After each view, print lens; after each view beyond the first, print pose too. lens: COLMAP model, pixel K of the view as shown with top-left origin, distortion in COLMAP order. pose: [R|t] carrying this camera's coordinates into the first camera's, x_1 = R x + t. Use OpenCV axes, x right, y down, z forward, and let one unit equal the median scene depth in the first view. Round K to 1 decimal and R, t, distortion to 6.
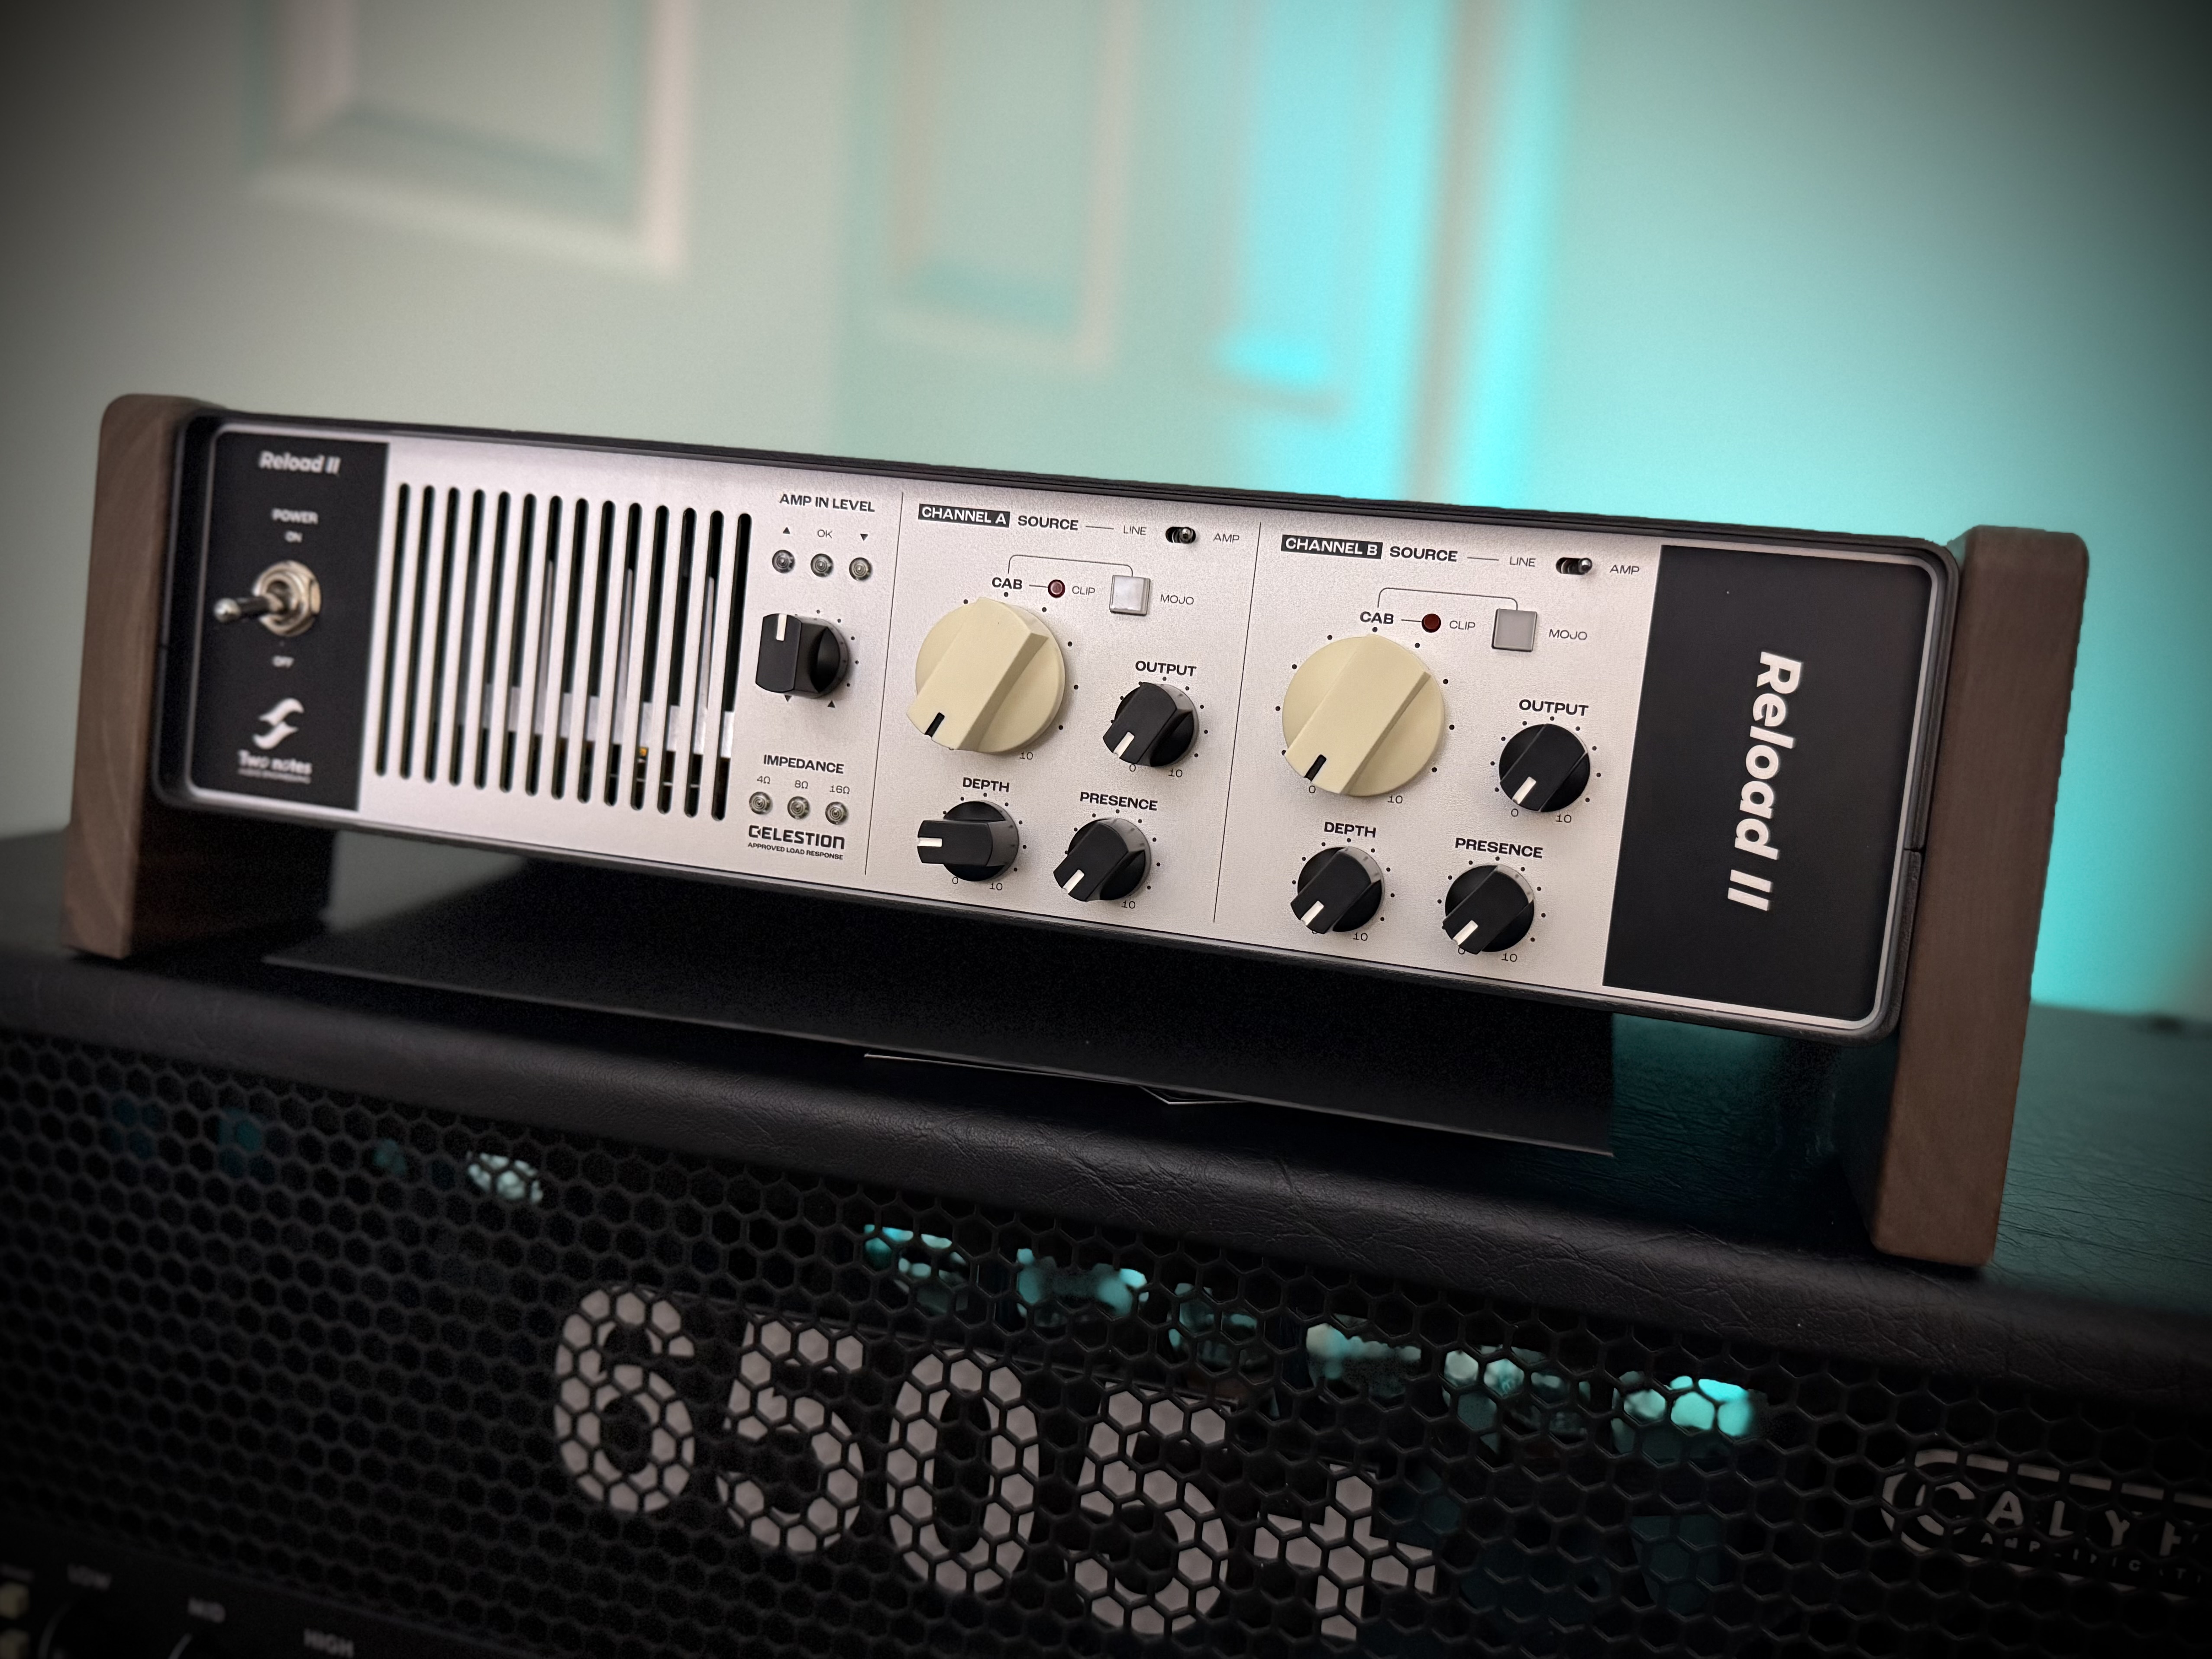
lens RADIAL K [[1483.2, 0, 1101.7], [0, 1483.2, 836.0], [0, 0, 1]] dist [0.006591, -0.015725]
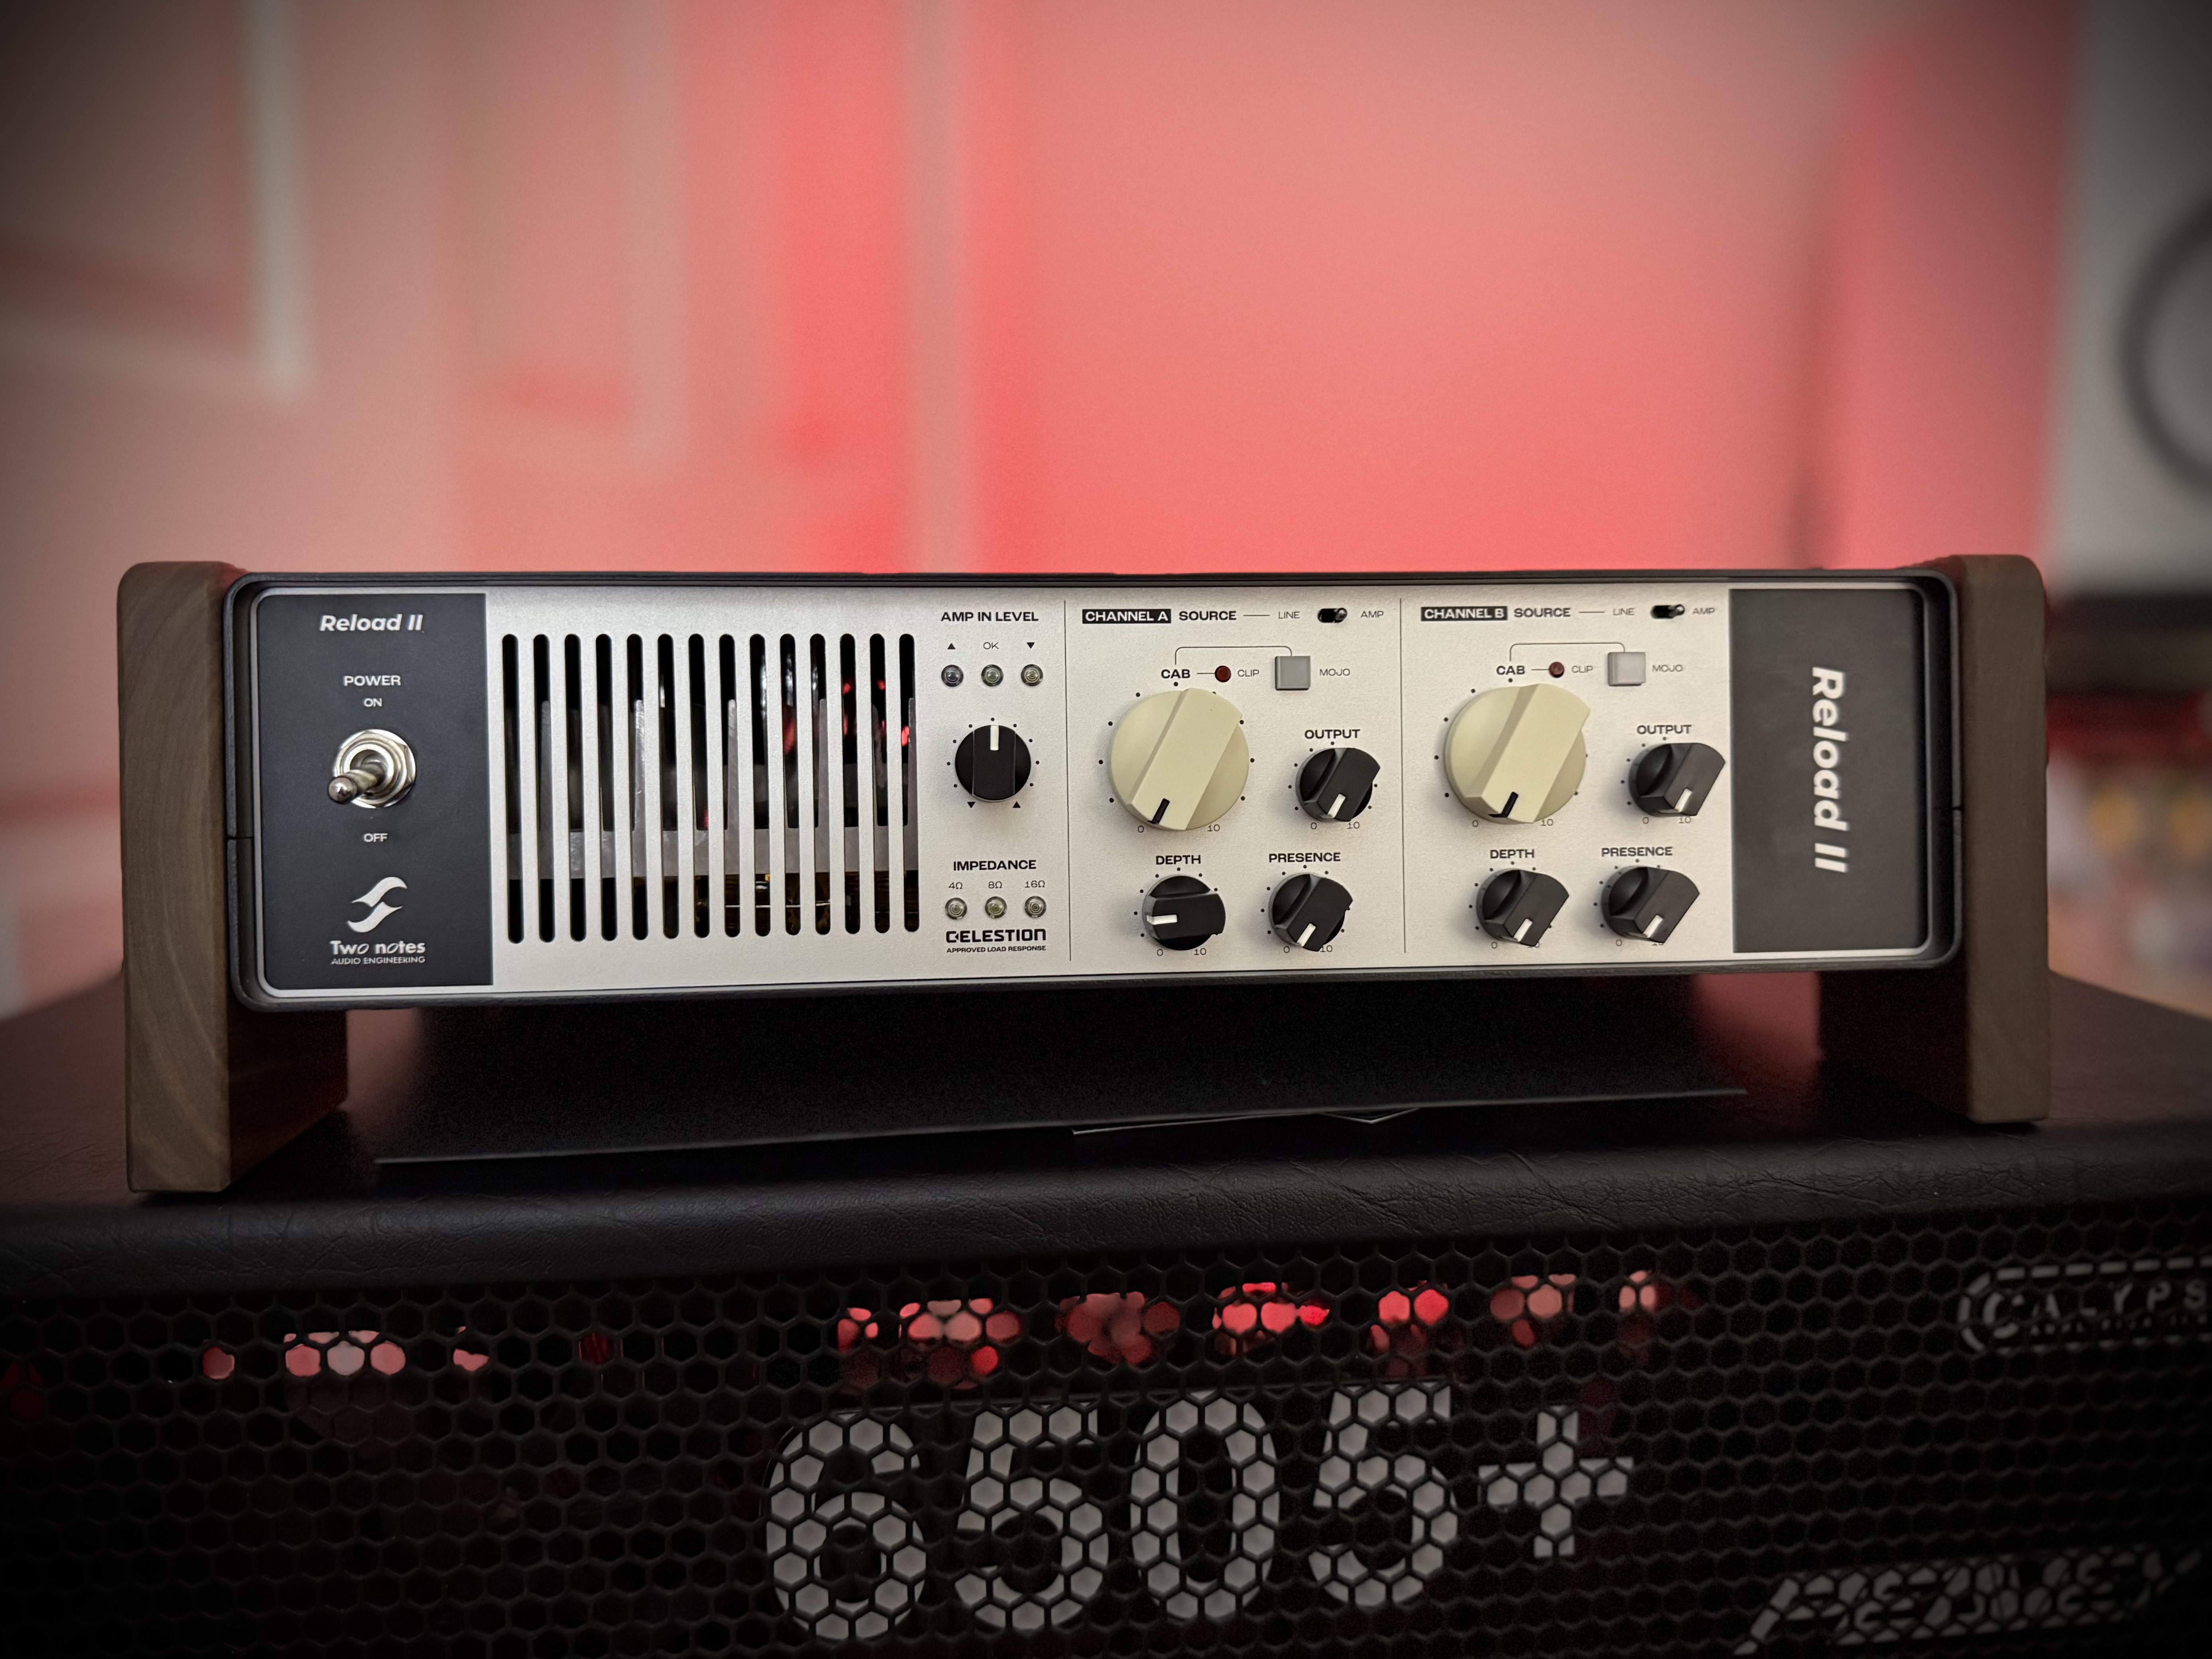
lens RADIAL K [[1339.6, 0, 1103.5], [0, 1339.6, 830.8], [0, 0, 1]] dist [-0.000006, -0.014699]
pose [[0.949875, -0.133649, 0.282622, -0.368786], [0.143207, 0.989603, -0.013337, -0.046832], [-0.277901, 0.053142, 0.959139, 0.075512]]
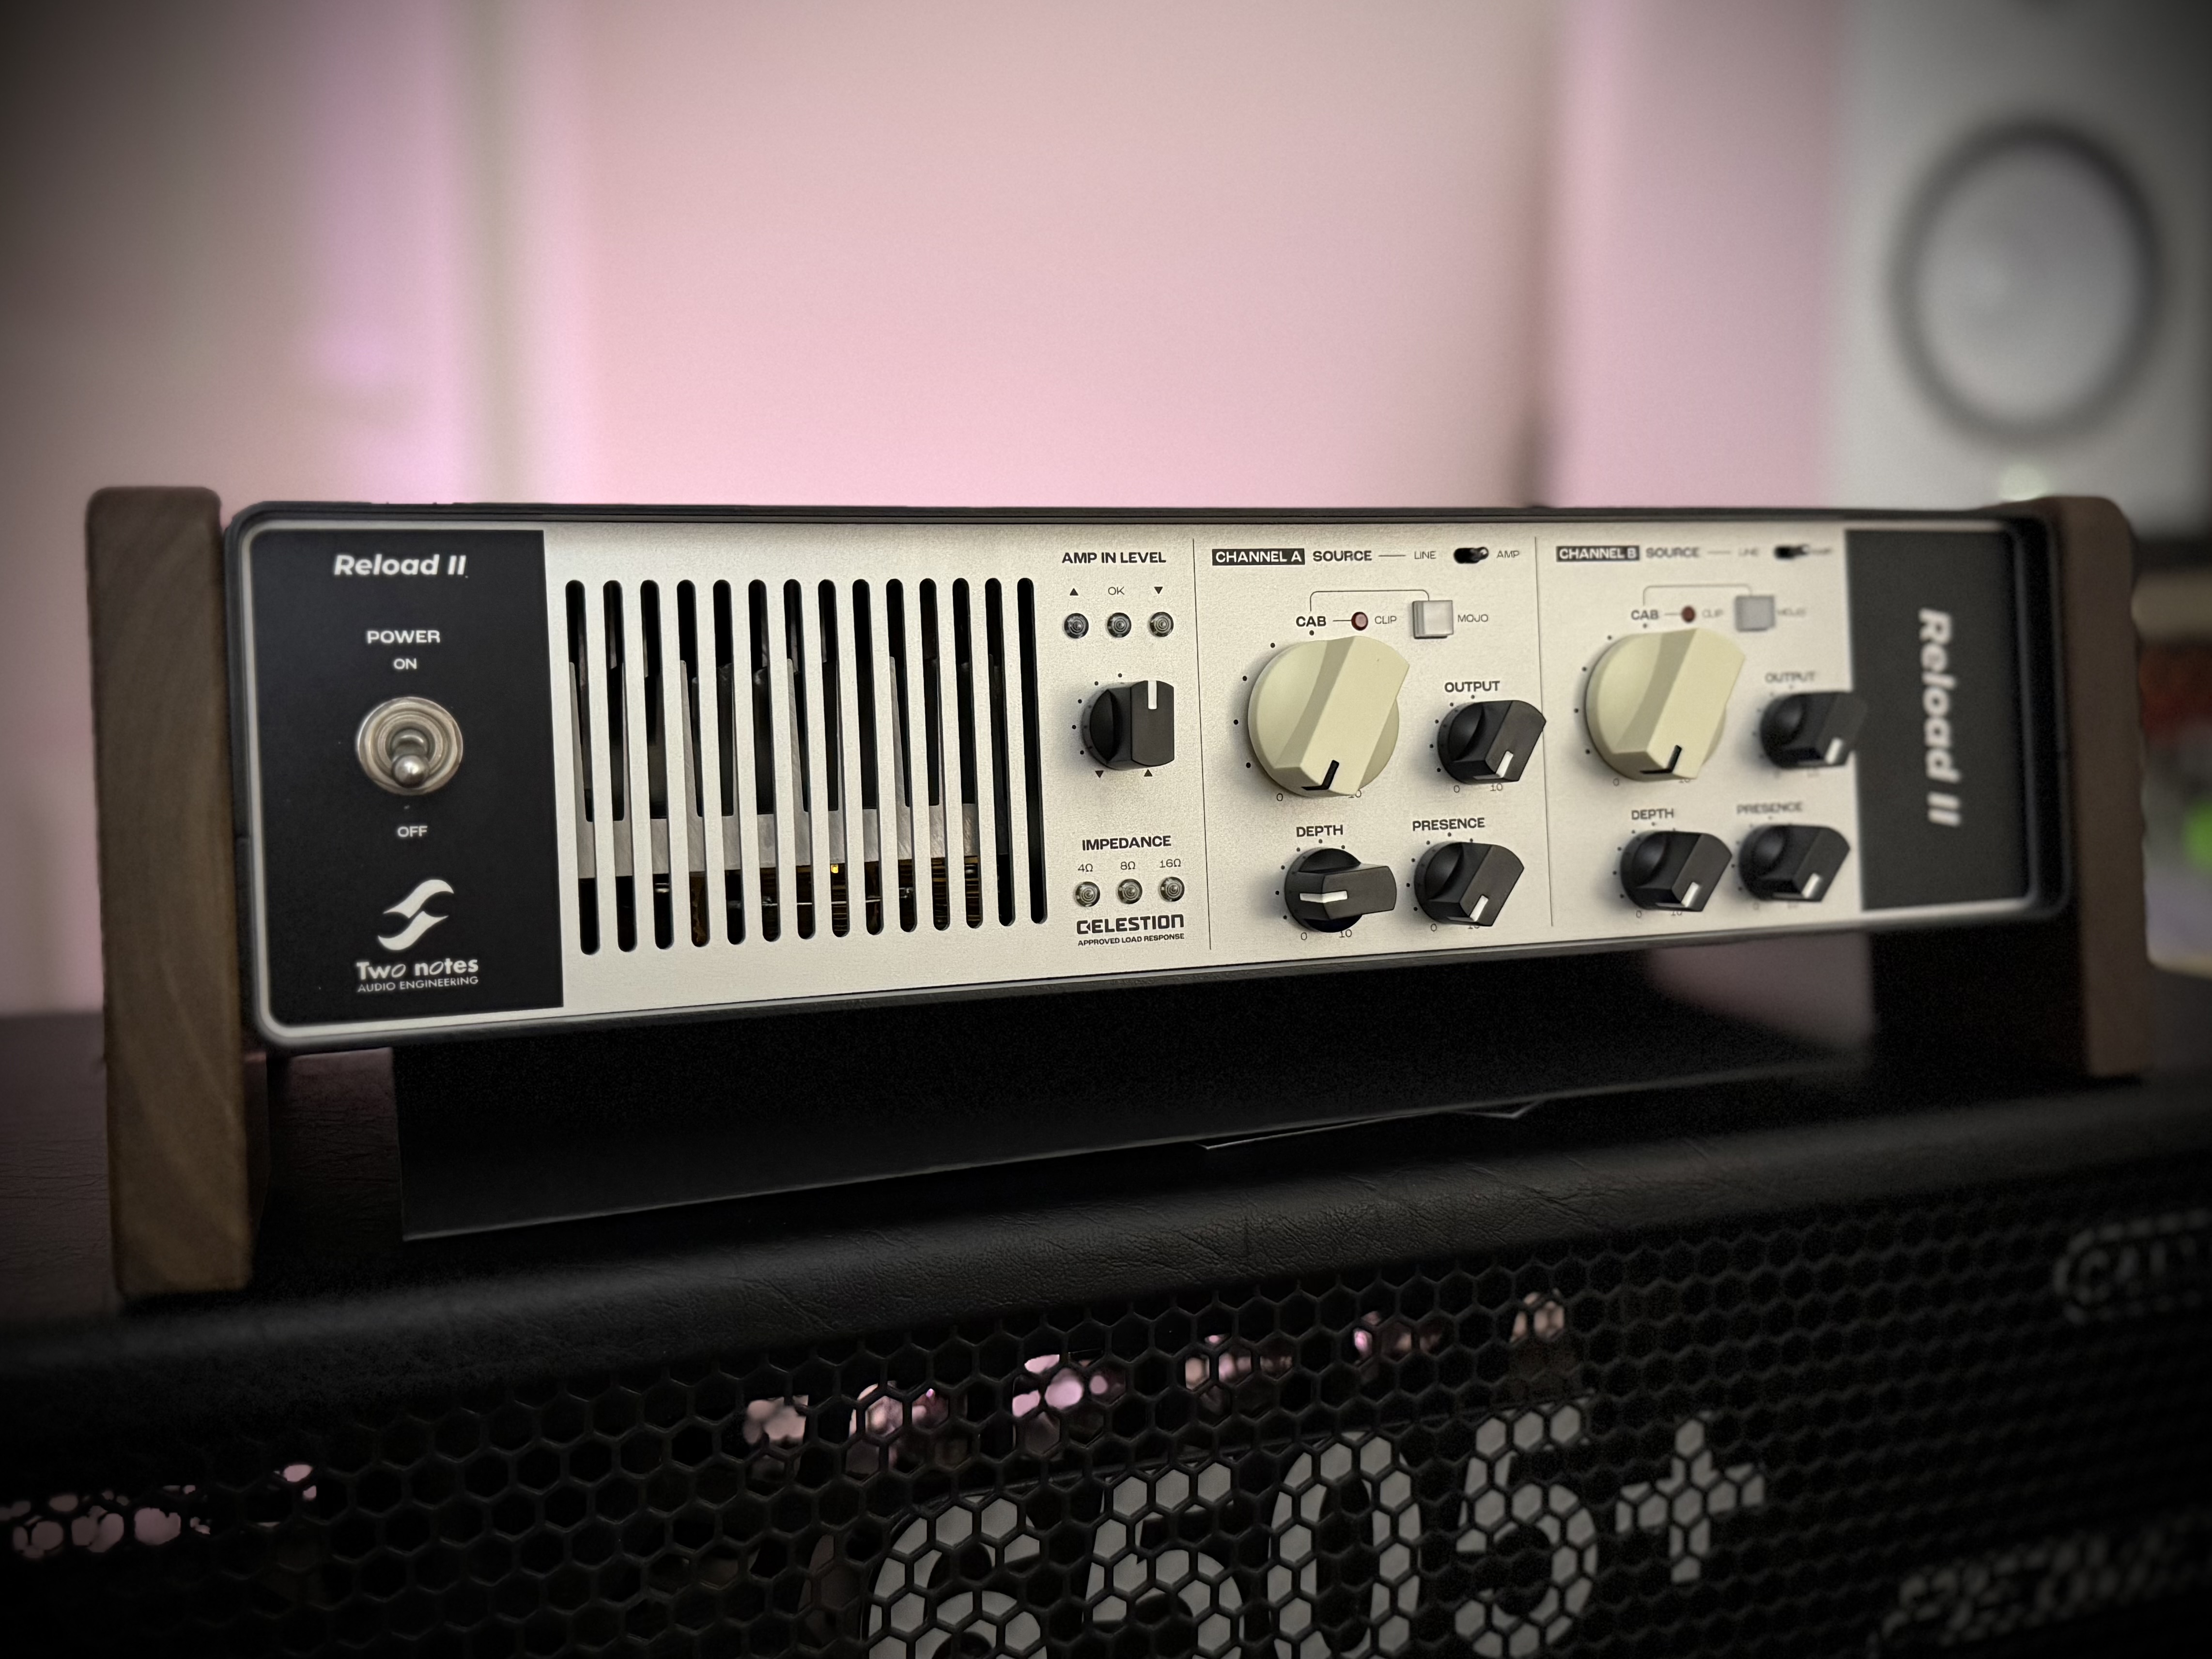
lens RADIAL K [[1626.5, 0, 1041.9], [0, 1626.5, 793.7], [0, 0, 1]] dist [0.003963, -0.022809]
pose [[0.878913, -0.153936, 0.451459, -0.660540], [0.172748, 0.984966, -0.000462, -0.083692], [-0.444601, 0.078395, 0.892292, 0.133917]]
